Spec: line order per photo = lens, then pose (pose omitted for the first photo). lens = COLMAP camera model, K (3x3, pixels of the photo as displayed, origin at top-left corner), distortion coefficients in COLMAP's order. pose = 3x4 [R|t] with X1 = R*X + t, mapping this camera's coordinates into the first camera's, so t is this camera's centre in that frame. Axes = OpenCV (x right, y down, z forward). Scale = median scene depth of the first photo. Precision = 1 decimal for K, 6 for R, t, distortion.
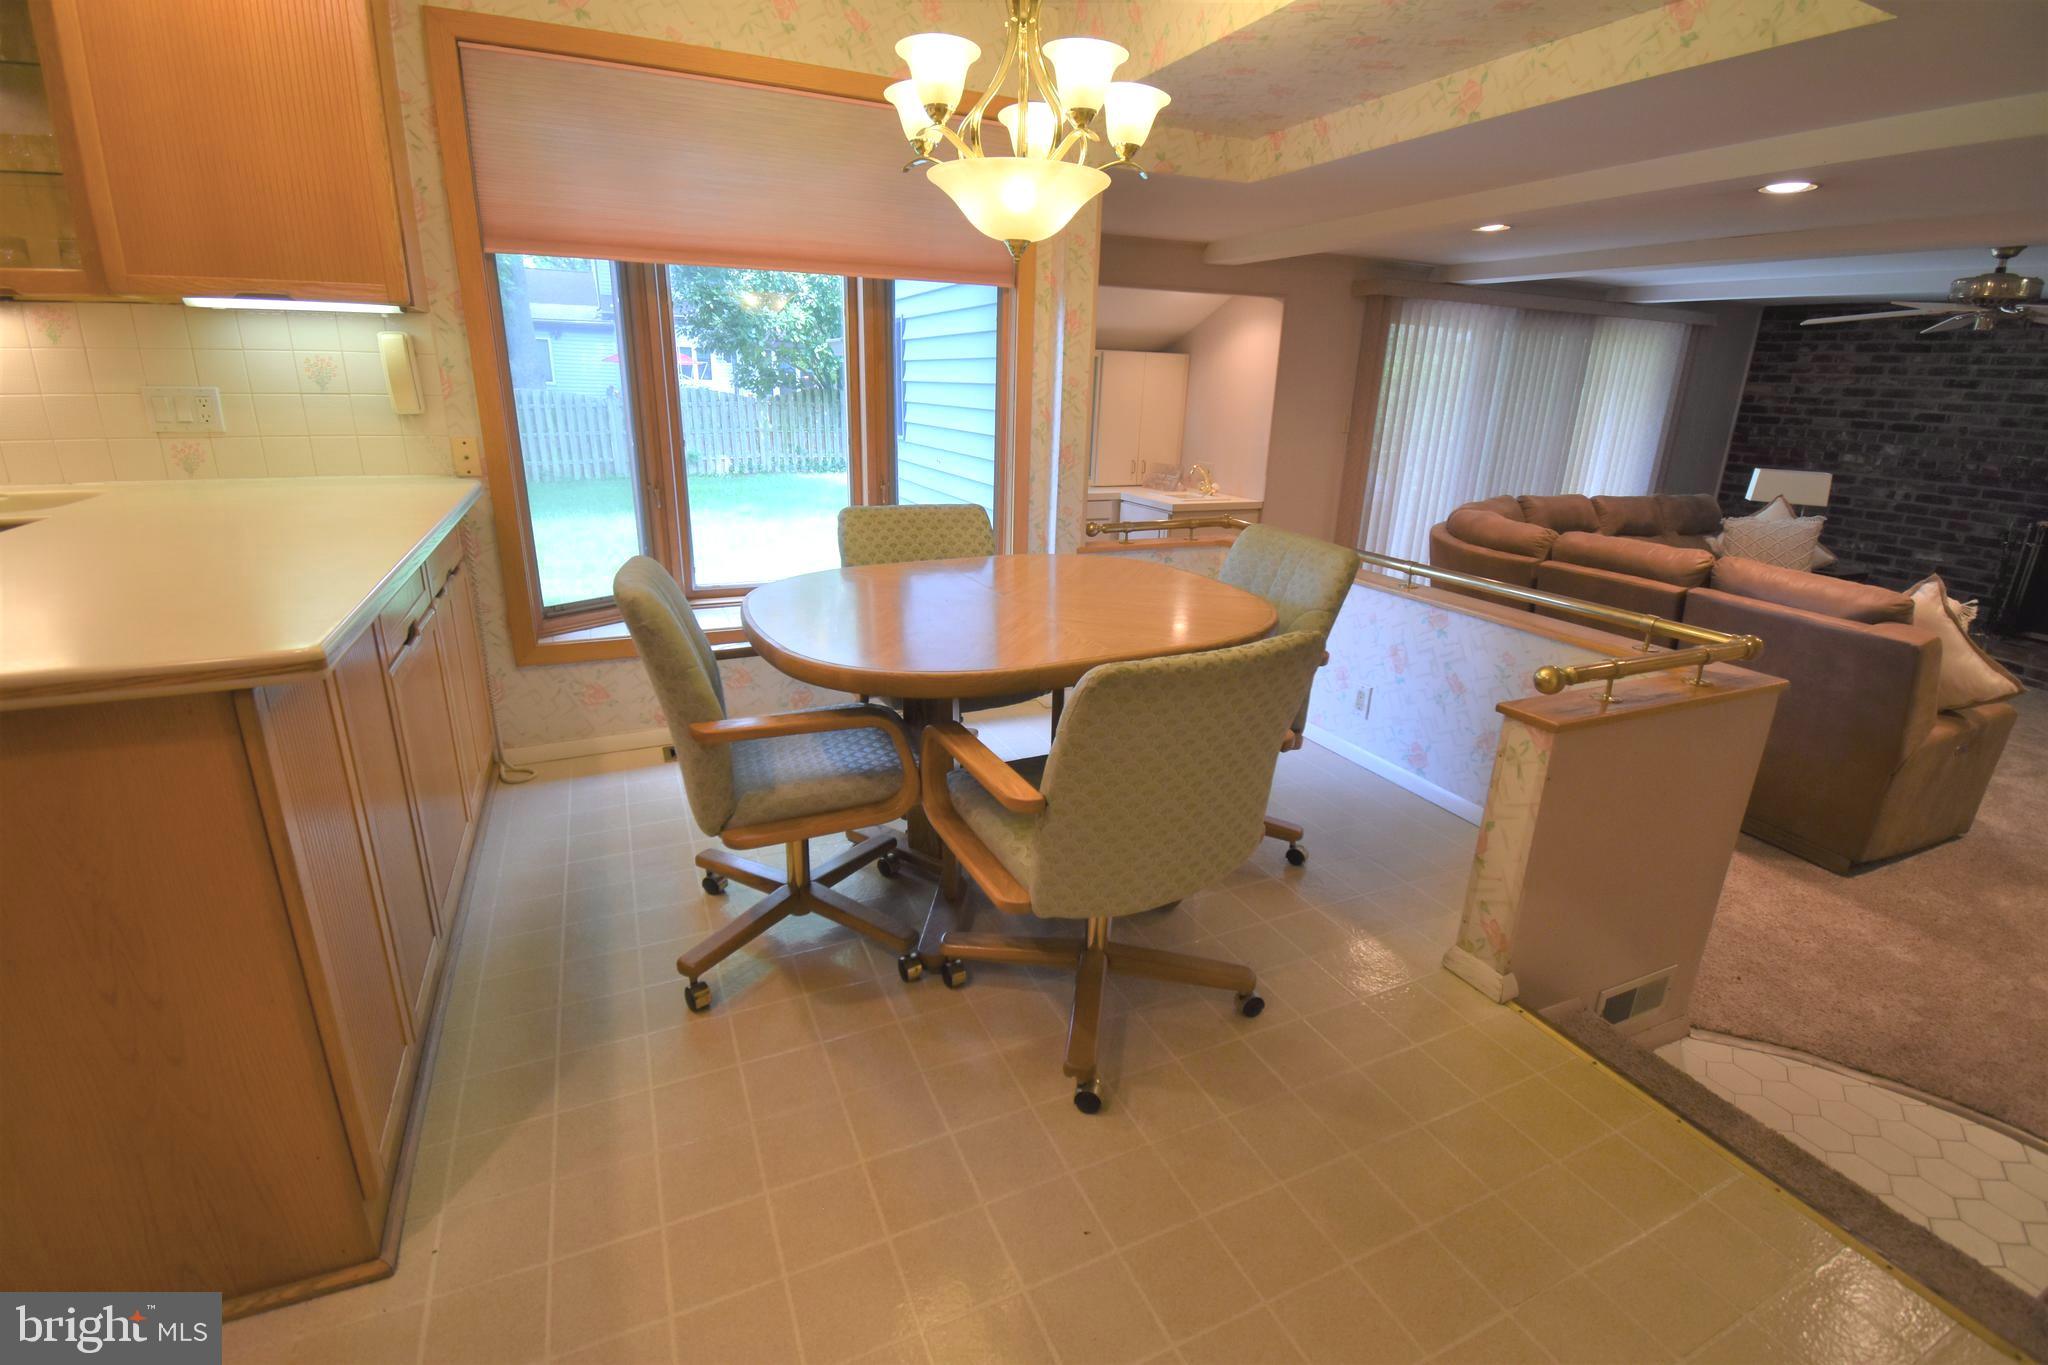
lens RADIAL K [[925.5, 0, 1025.2], [0, 925.5, 686.0], [0, 0, 1]] dist [-0.013209, -0.004429]
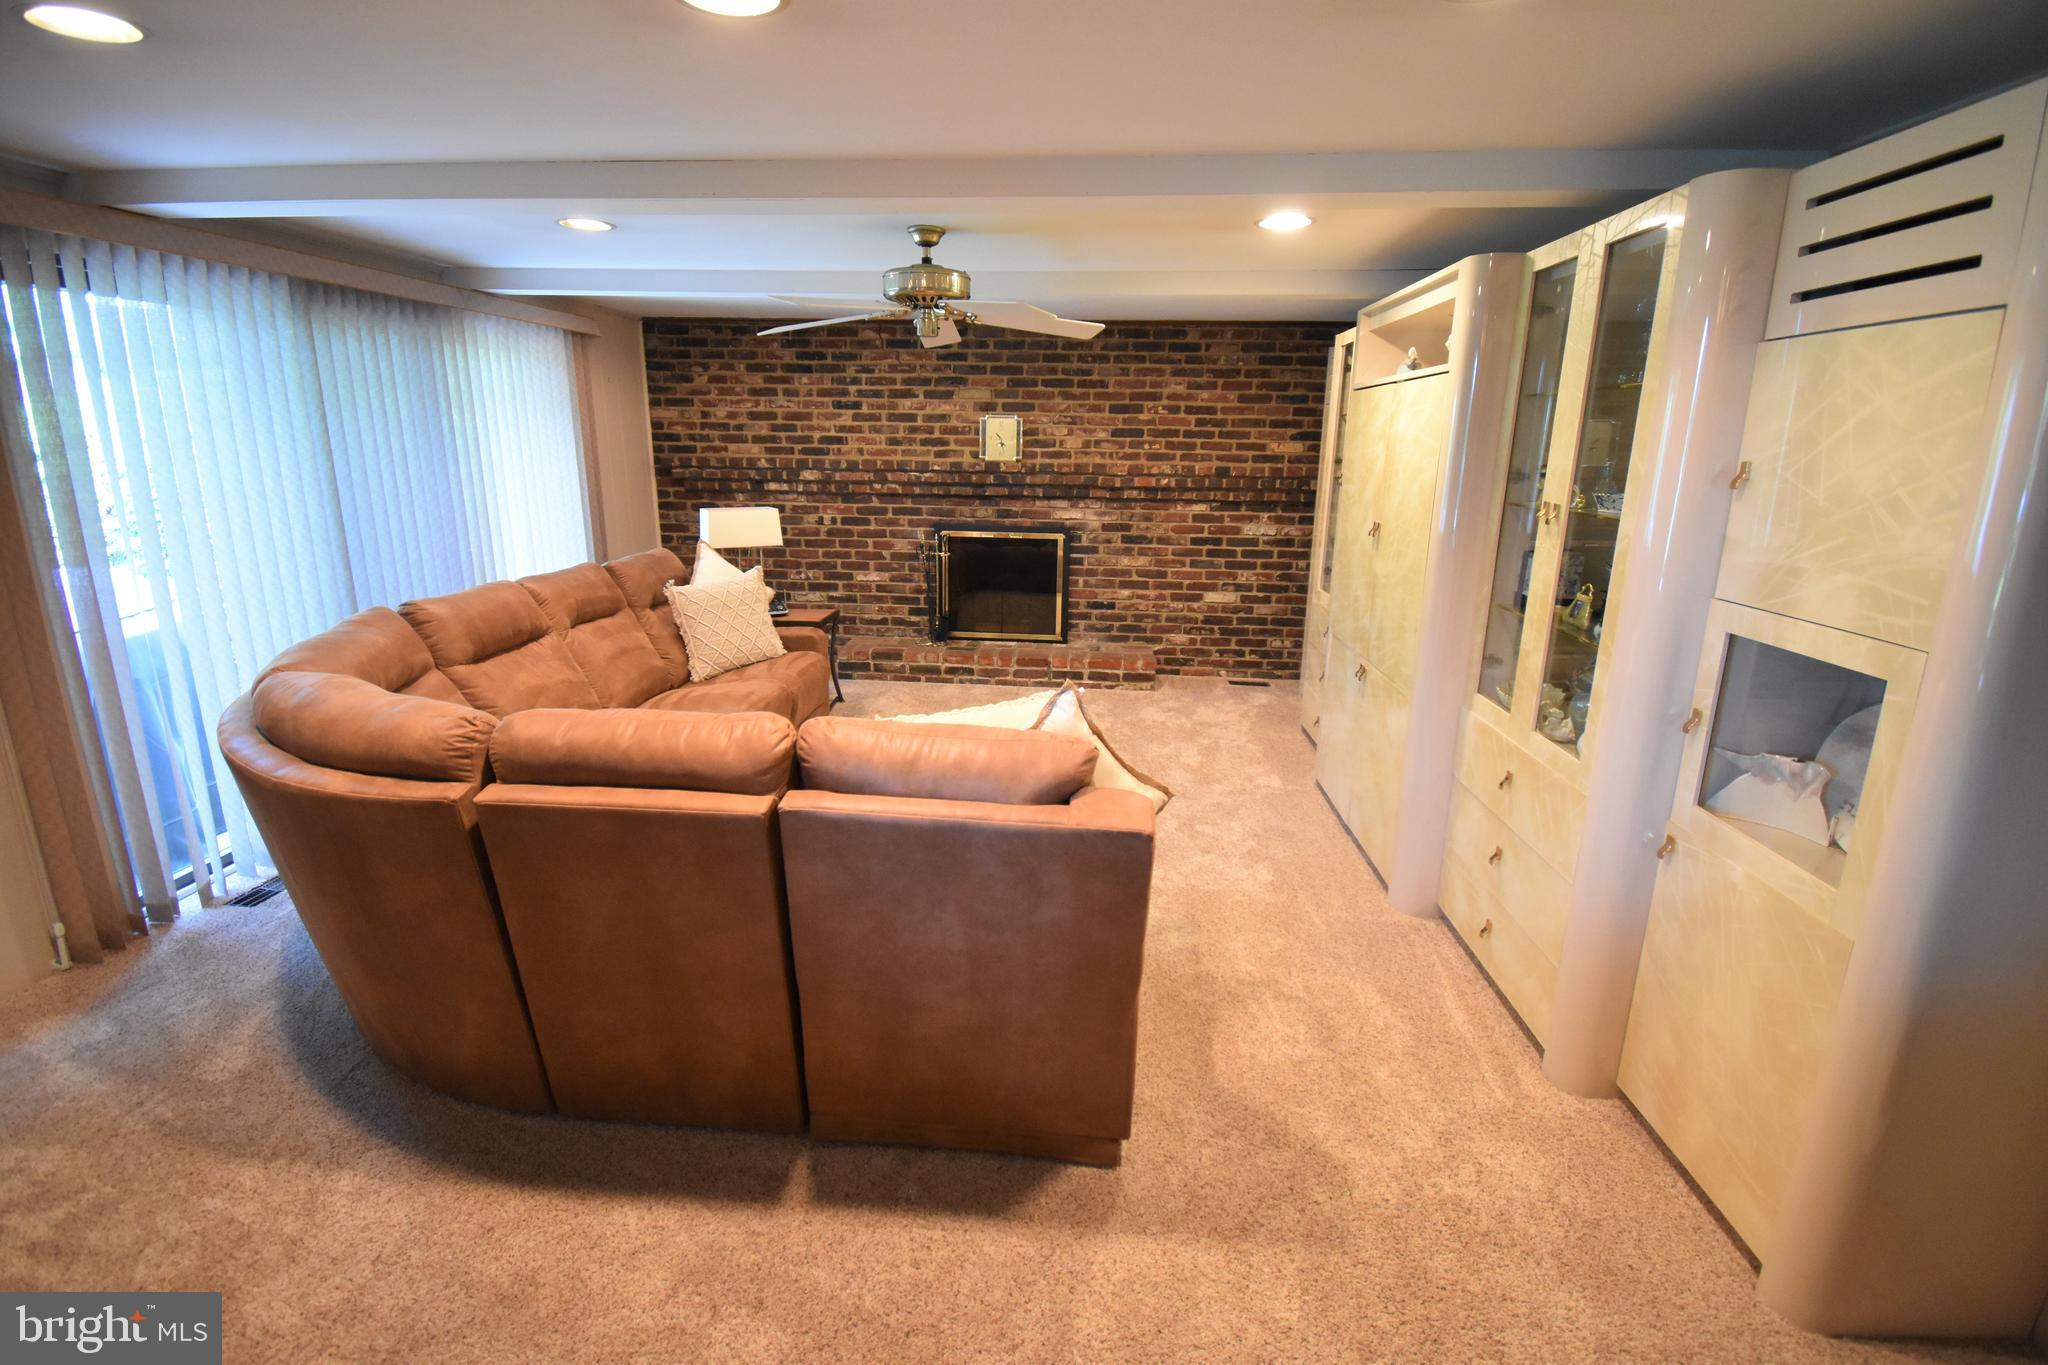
lens RADIAL K [[925.5, 0, 1030.2], [0, 925.5, 678.4], [0, 0, 1]] dist [-0.013209, -0.004429]
pose [[0.492322, -0.244305, 0.835424, 0.213160], [0.275527, 0.954188, 0.116665, -0.108285], [-0.825654, 0.172745, 0.537080, 0.335615]]
